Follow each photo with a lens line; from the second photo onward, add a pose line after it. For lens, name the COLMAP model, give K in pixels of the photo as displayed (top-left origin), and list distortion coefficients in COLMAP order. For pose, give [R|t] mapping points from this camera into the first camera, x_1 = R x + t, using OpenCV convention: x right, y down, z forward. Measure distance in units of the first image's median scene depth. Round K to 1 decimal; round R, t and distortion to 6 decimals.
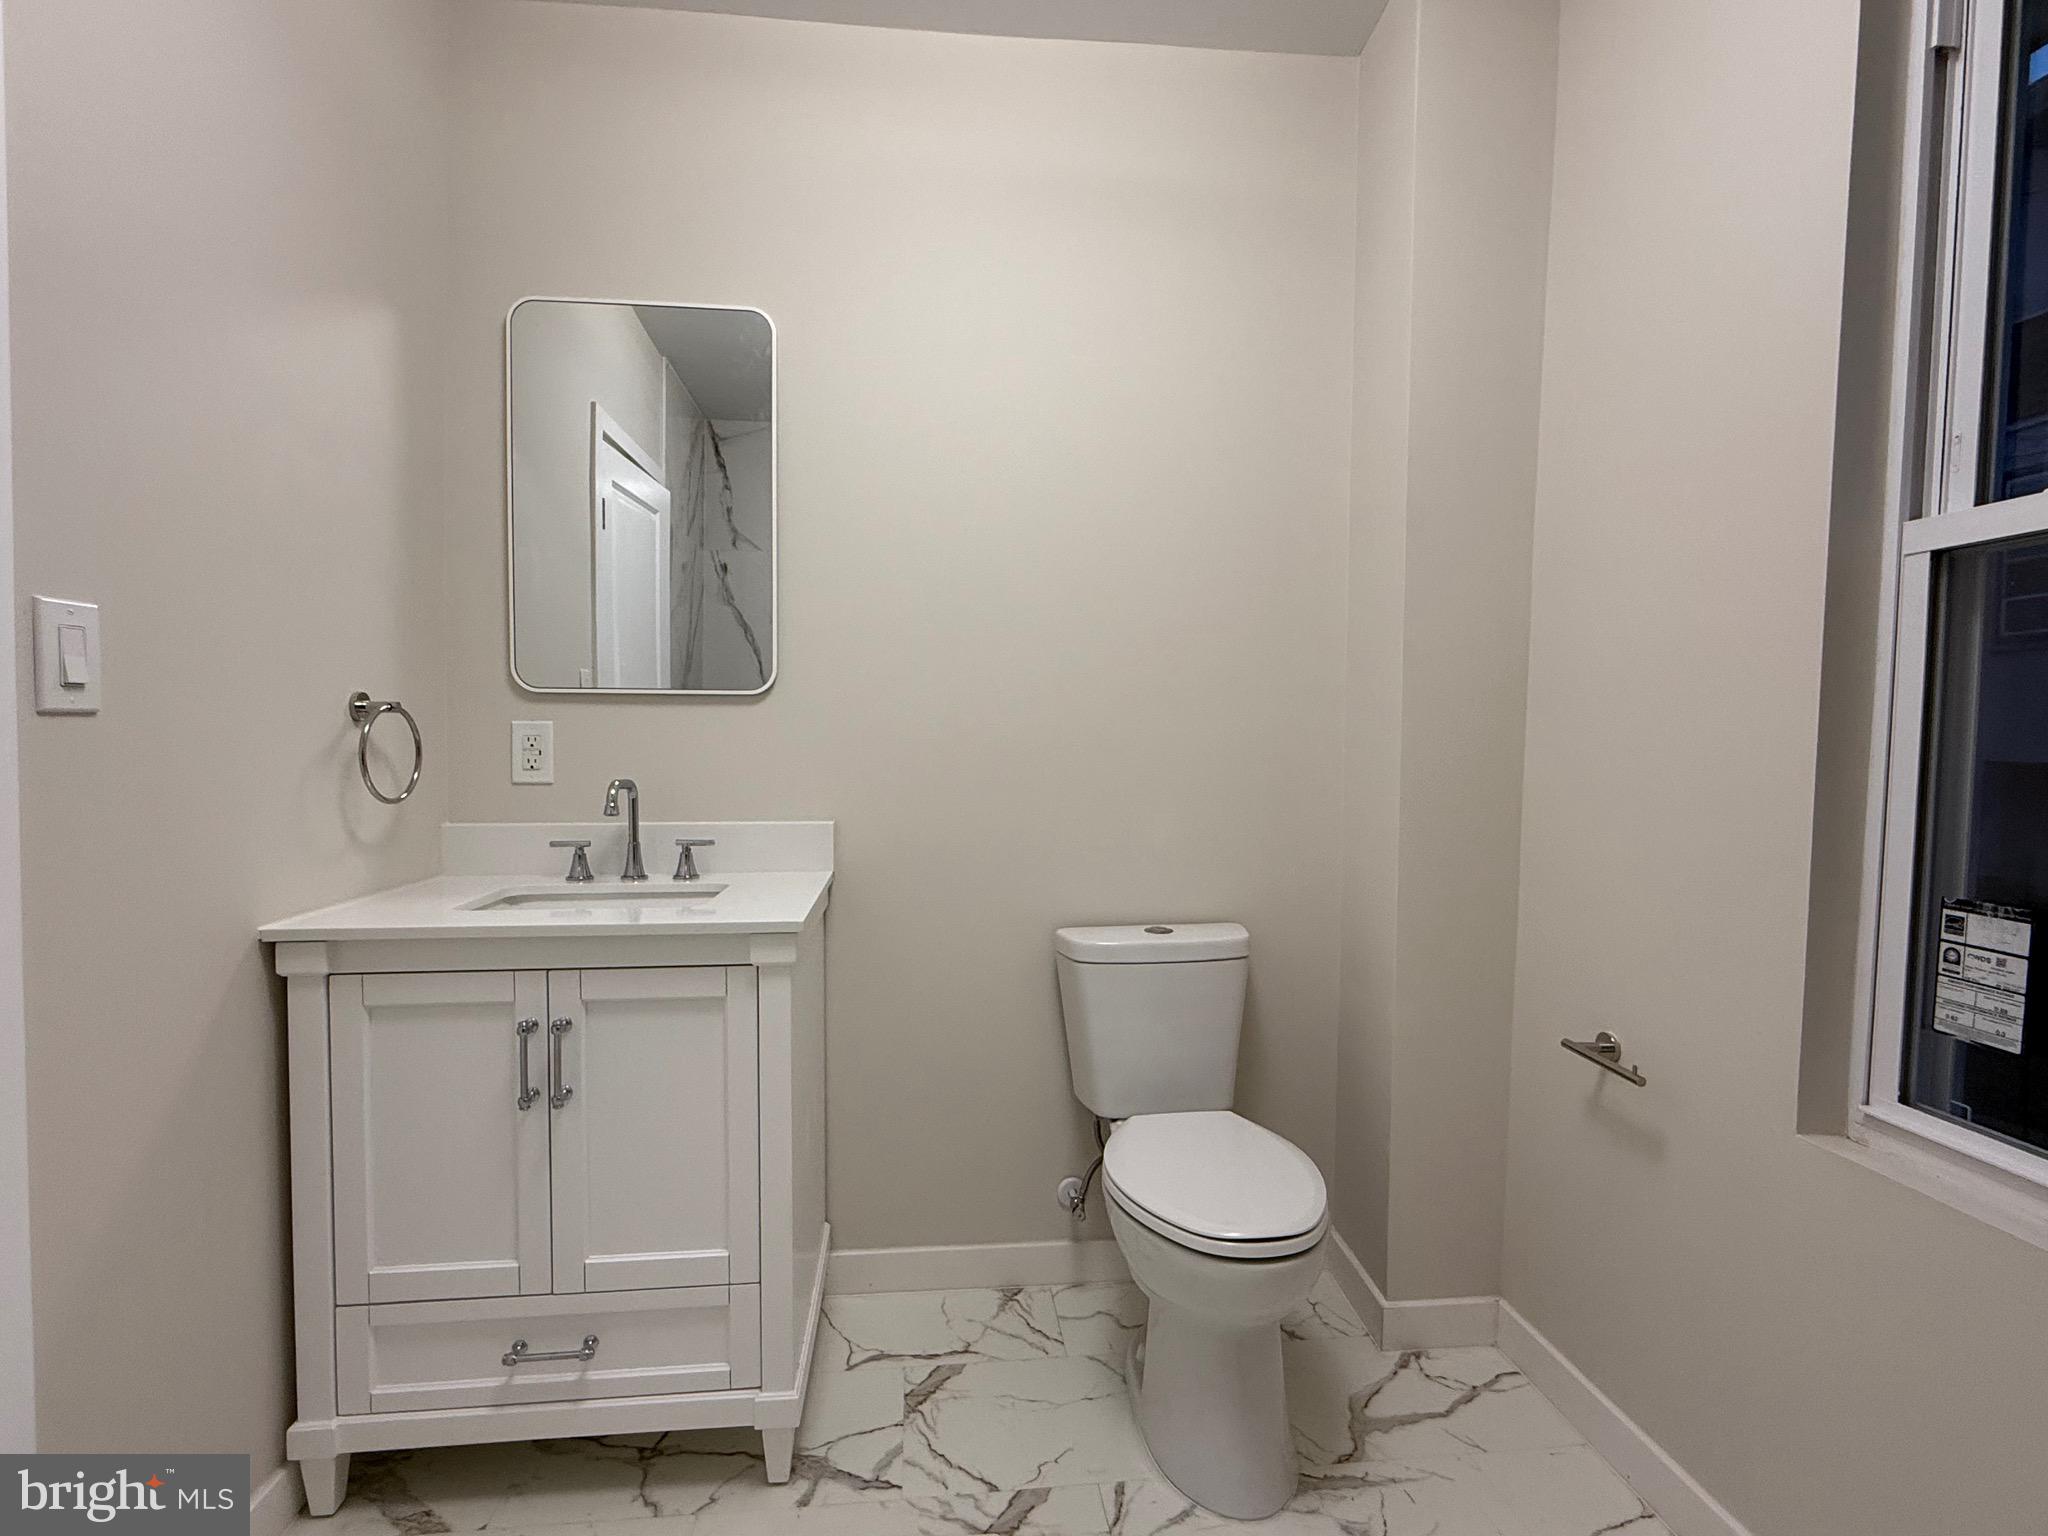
lens RADIAL K [[1007.1, 0, 1021.1], [0, 1007.1, 771.7], [0, 0, 1]] dist [0.004408, -0.000891]
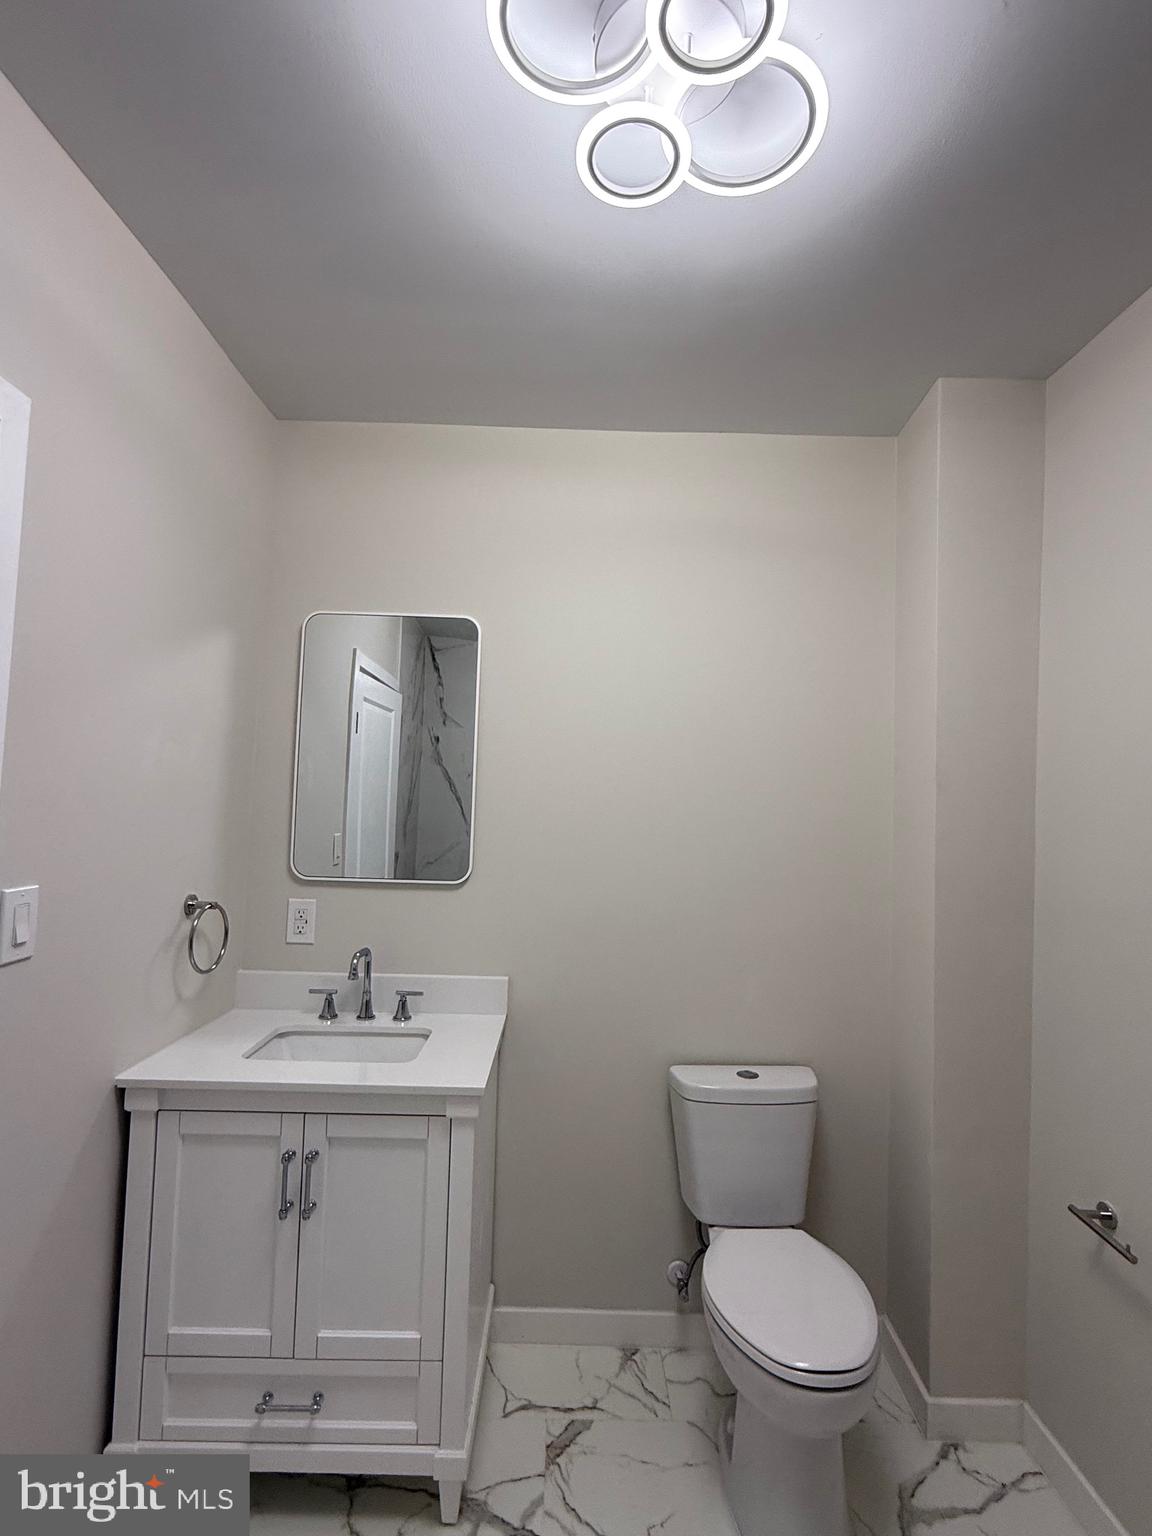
lens RADIAL K [[755.3, 0, 579.4], [0, 755.3, 768.2], [0, 0, 1]] dist [0.004408, -0.000891]
pose [[0.995591, 0.019472, -0.091755, 0.000311], [-0.027796, 0.995523, -0.090336, -0.169107], [0.089586, 0.092488, 0.991676, -0.049559]]
